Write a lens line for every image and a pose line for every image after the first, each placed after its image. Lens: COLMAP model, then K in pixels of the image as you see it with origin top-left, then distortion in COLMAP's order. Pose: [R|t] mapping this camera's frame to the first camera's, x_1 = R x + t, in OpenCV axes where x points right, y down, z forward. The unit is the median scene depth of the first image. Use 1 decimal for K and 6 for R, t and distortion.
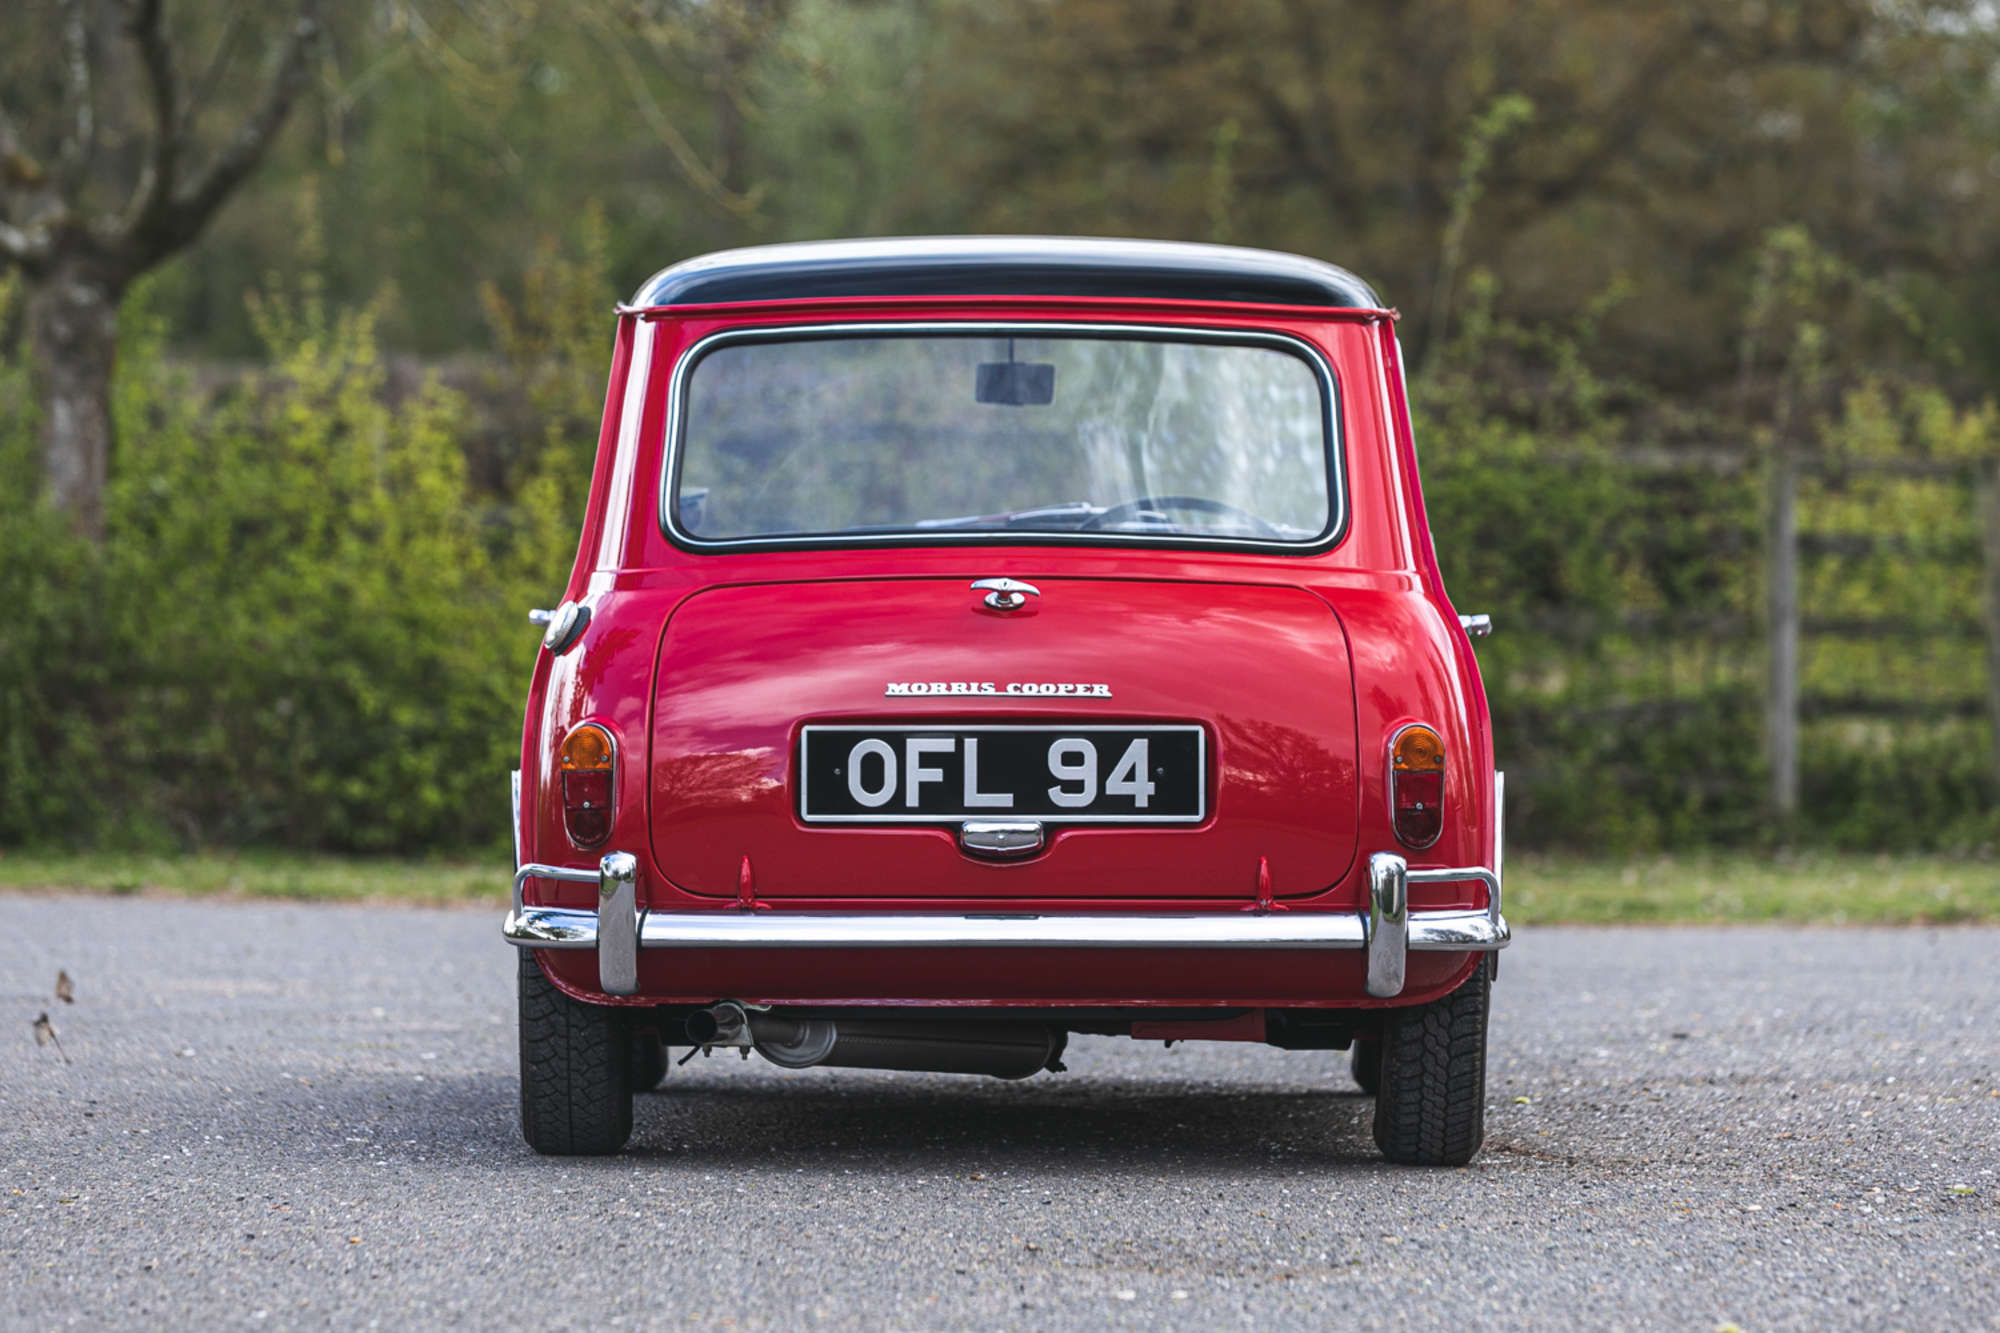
lens RADIAL K [[8758.2, 0, 1000.2], [0, 8758.2, 661.3], [0, 0, 1]] dist [-0.390457, 0.000000]
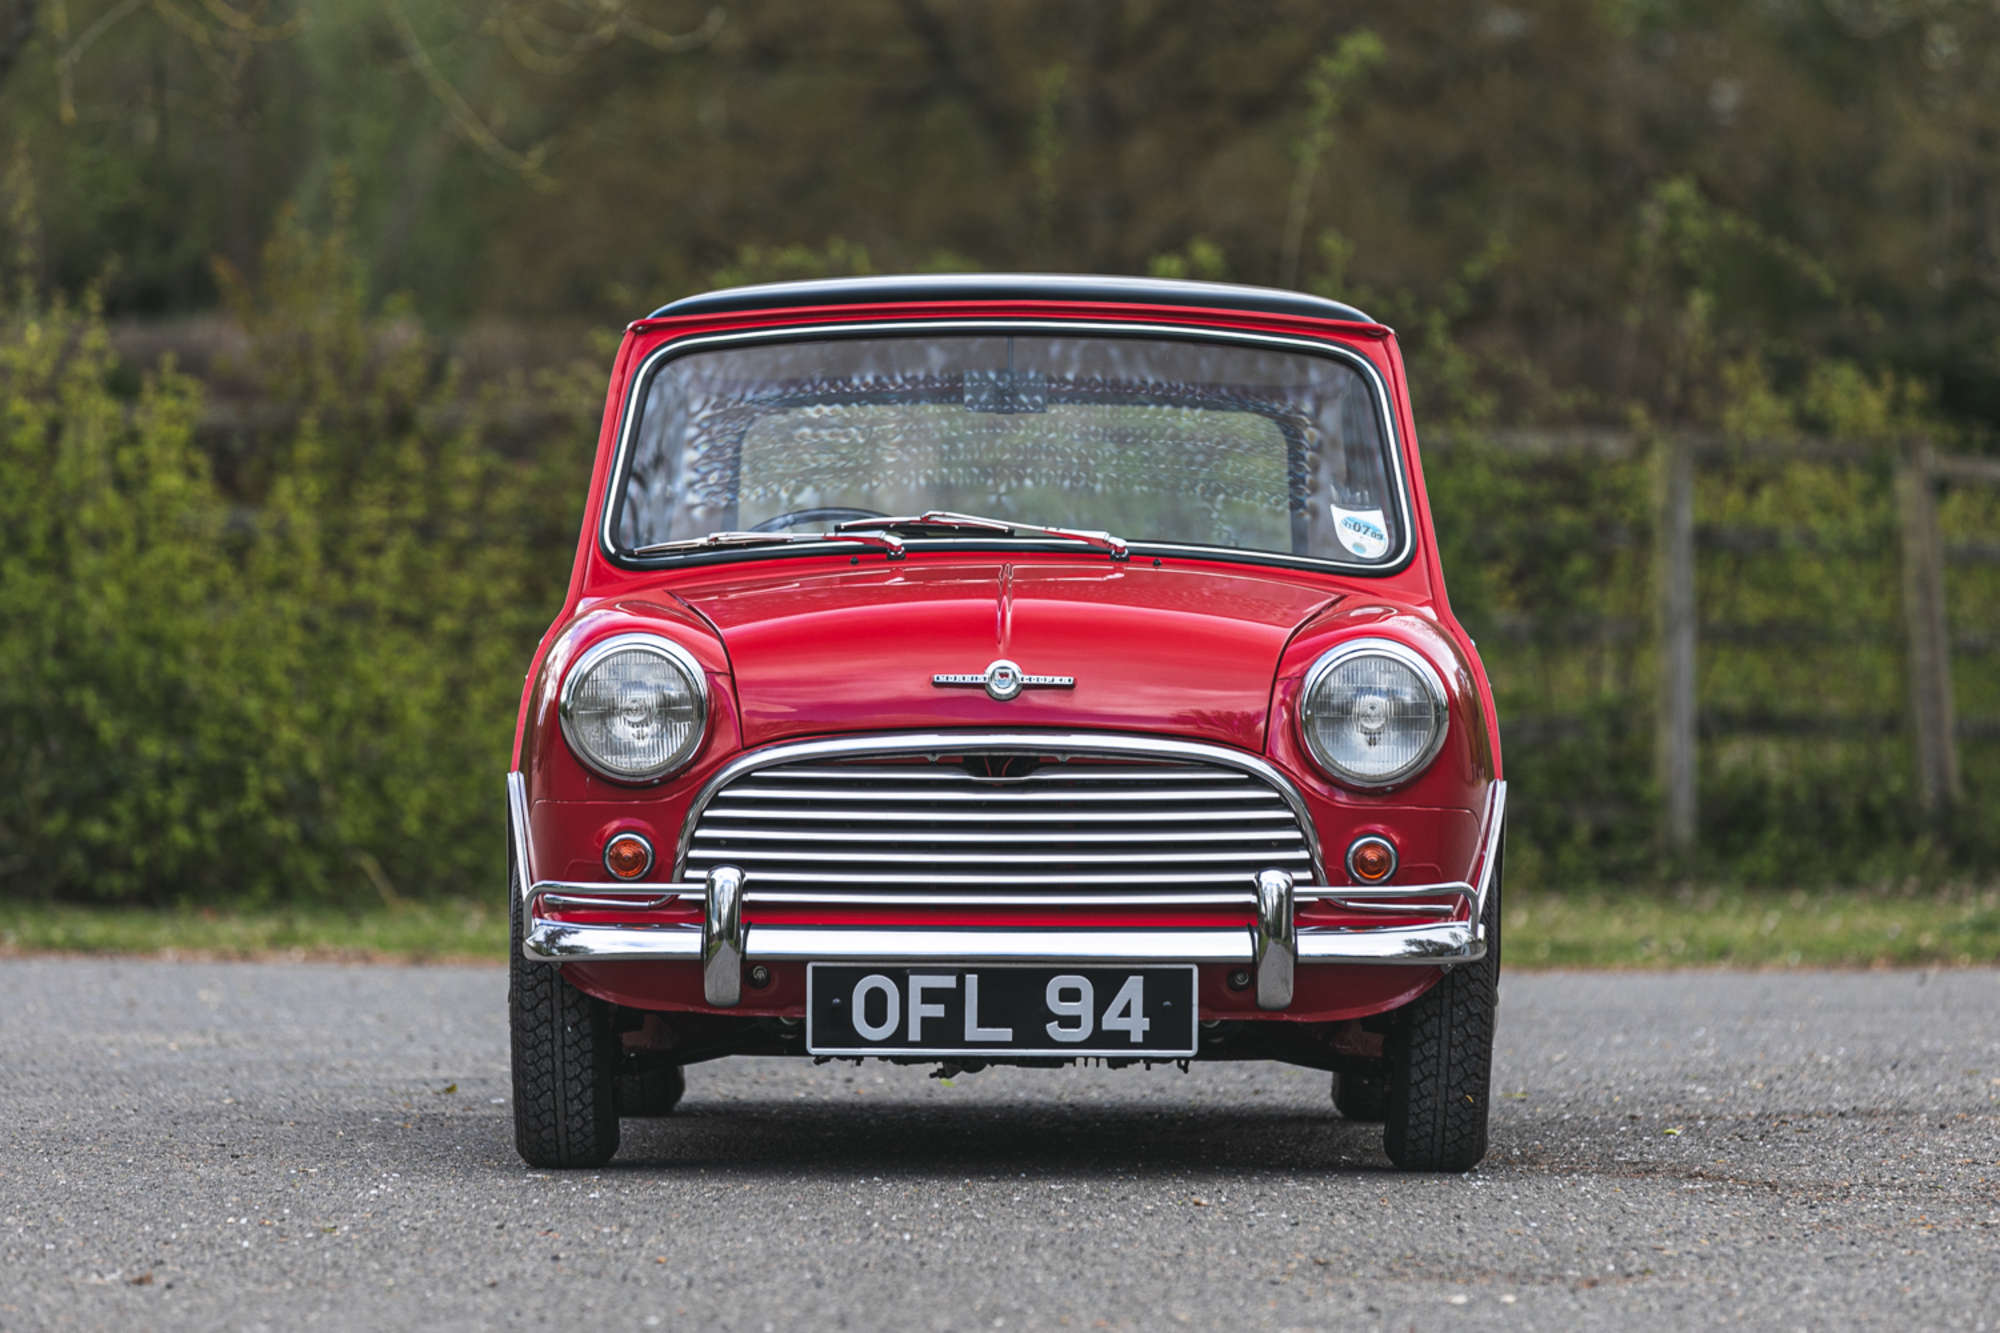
lens RADIAL K [[11549.2, 0, 999.8], [0, 11549.2, 675.2], [0, 0, 1]] dist [-1.273135, 0.000000]
pose [[0.997688, -0.007893, 0.067504, -0.057943], [0.007842, 0.999969, 0.001028, -0.001484], [-0.067510, -0.000496, 0.997718, -0.154870]]
